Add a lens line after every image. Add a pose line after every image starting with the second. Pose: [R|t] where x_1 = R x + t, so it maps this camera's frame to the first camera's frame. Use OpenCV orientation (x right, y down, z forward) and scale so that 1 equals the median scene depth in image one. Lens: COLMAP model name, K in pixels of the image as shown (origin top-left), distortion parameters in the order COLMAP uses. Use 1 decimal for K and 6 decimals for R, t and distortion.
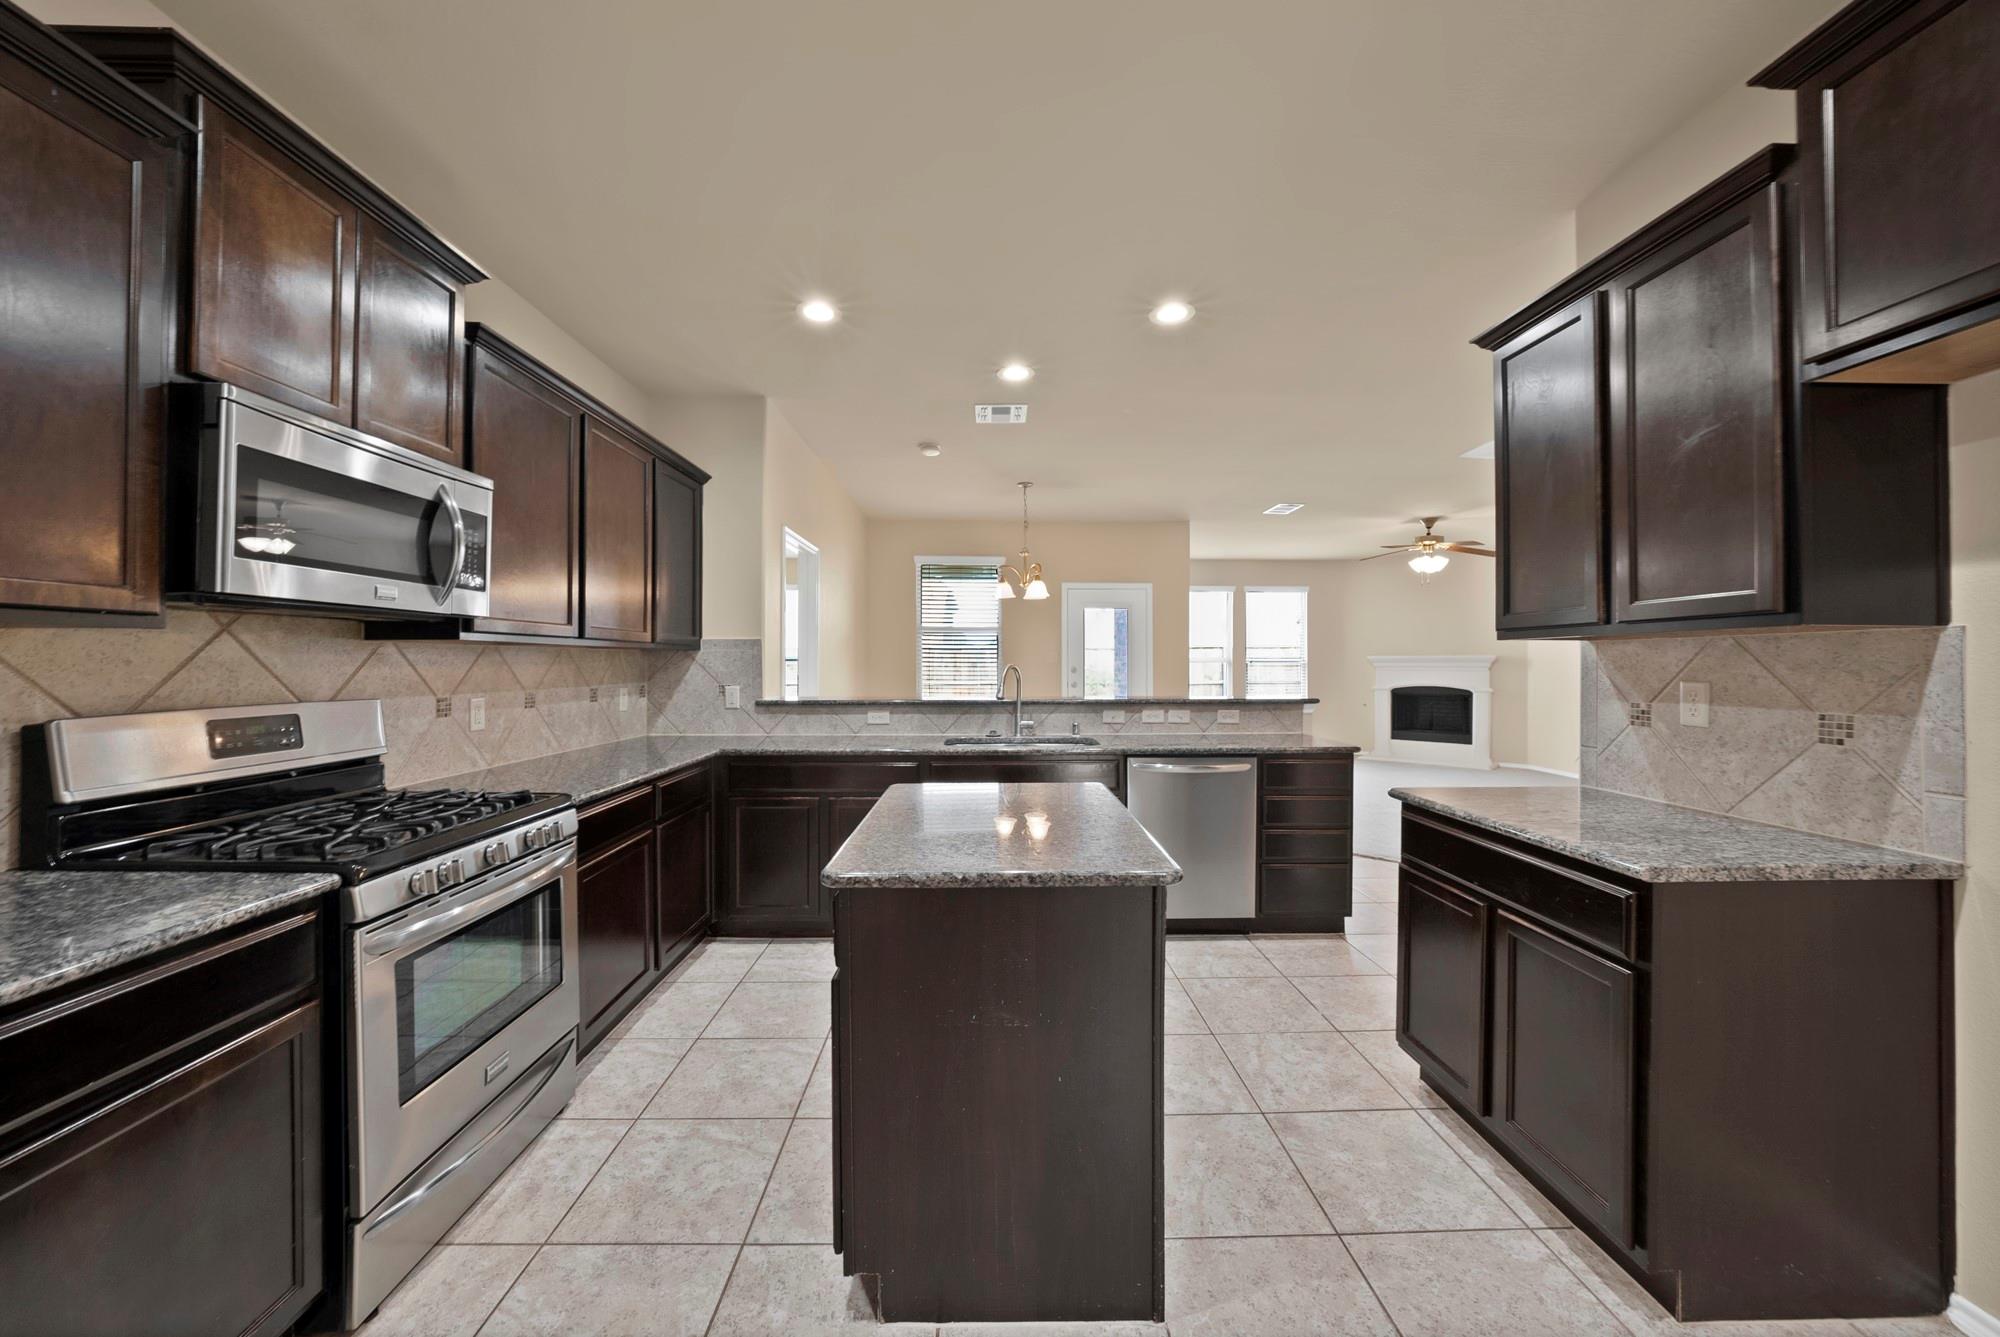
lens RADIAL K [[719.1, 0, 993.7], [0, 719.1, 659.3], [0, 0, 1]] dist [-0.010677, 0.000512]
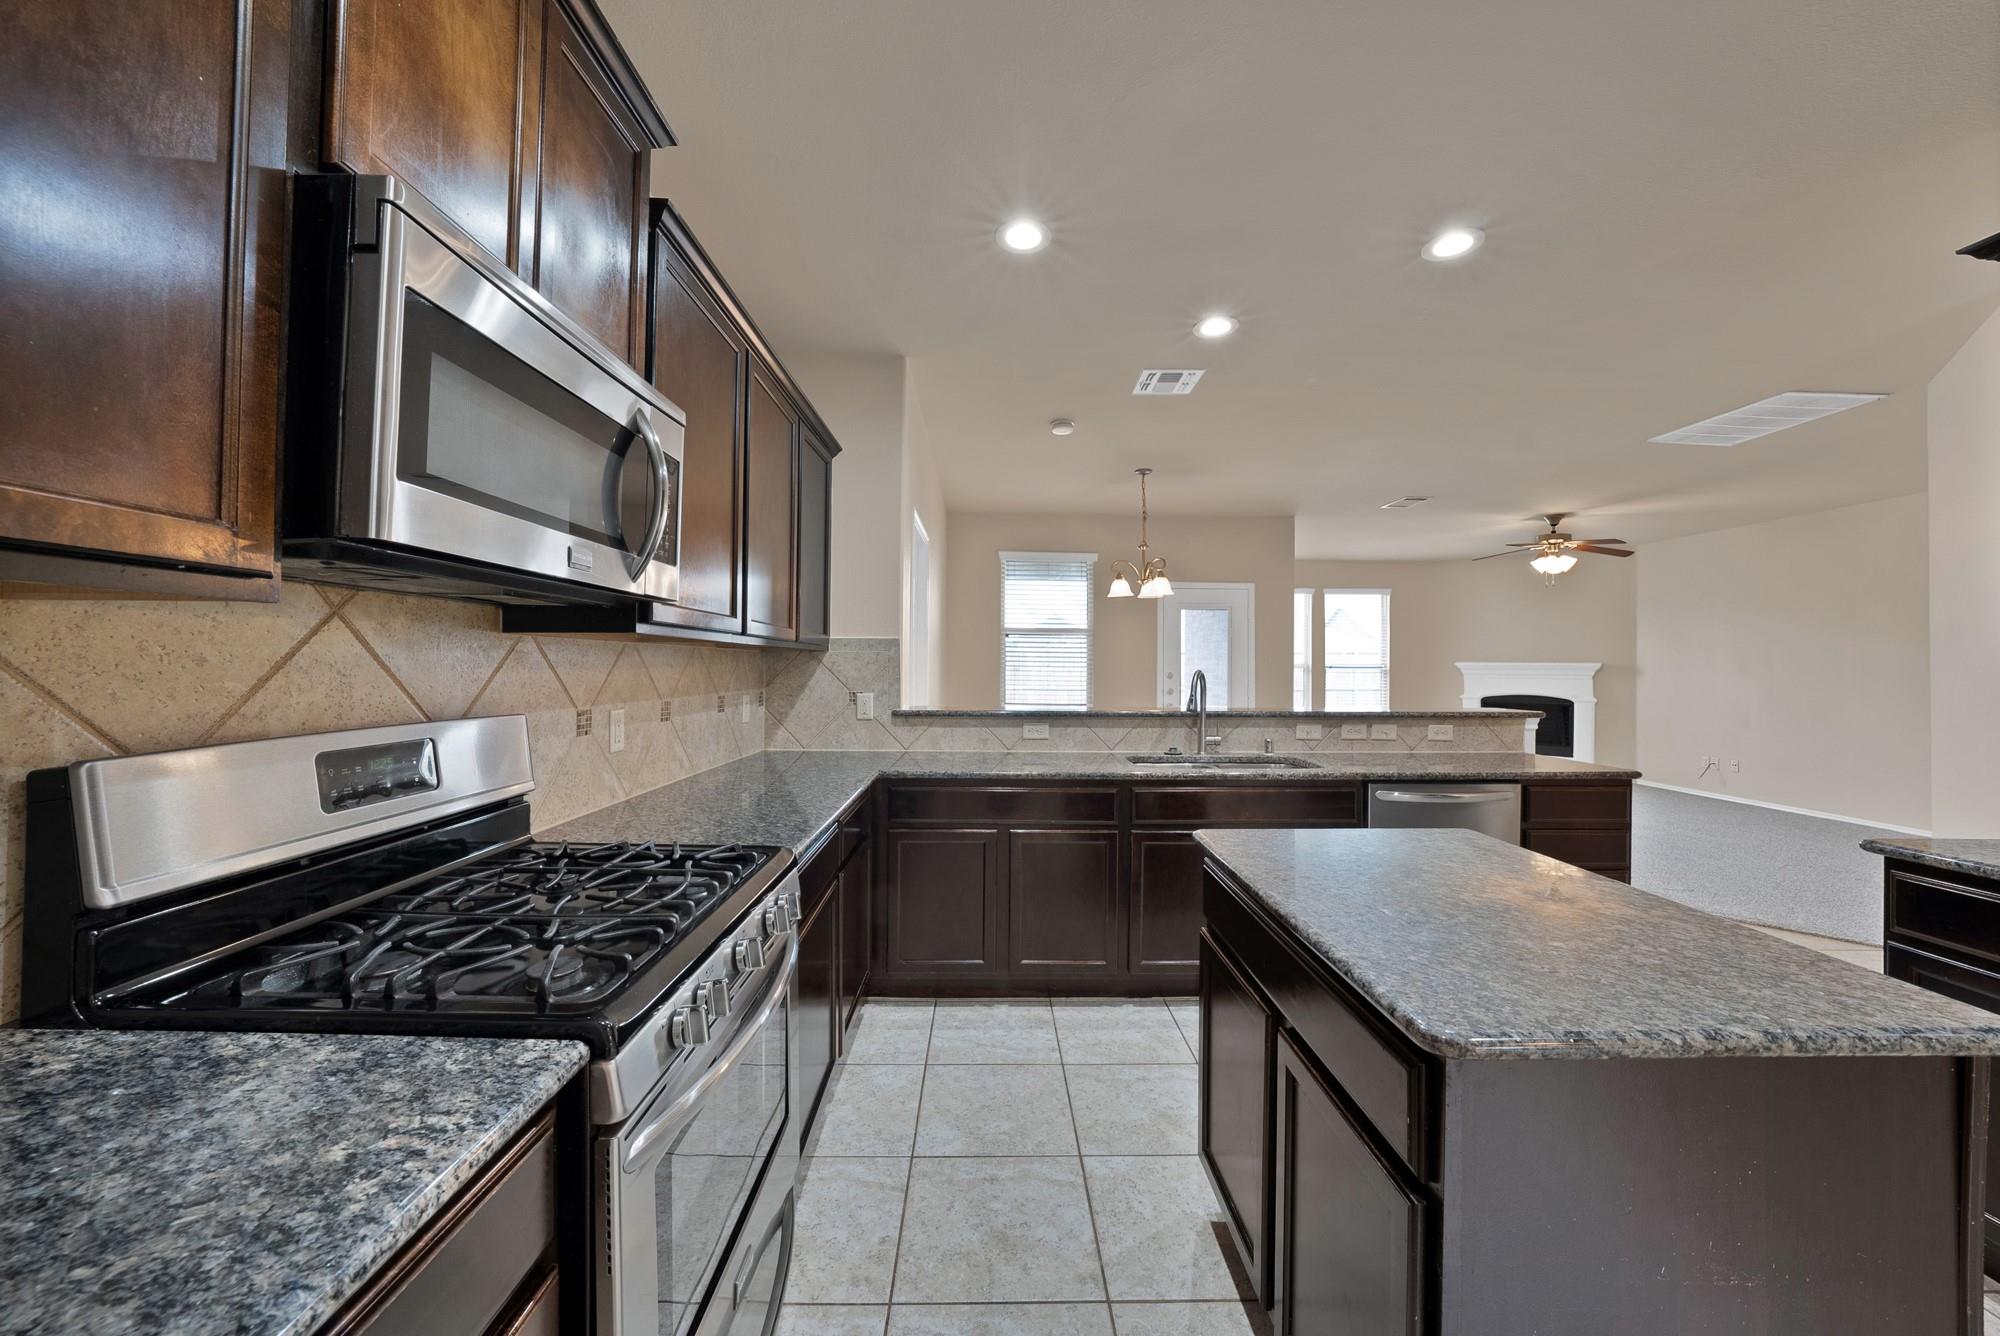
lens RADIAL K [[711.7, 0, 998.2], [0, 711.7, 659.4], [0, 0, 1]] dist [-0.014009, 0.000044]
pose [[0.999978, 0.006351, 0.001790, -0.347904], [-0.006341, 0.999964, -0.005656, 0.001166], [-0.001826, 0.005645, 0.999982, 0.256460]]
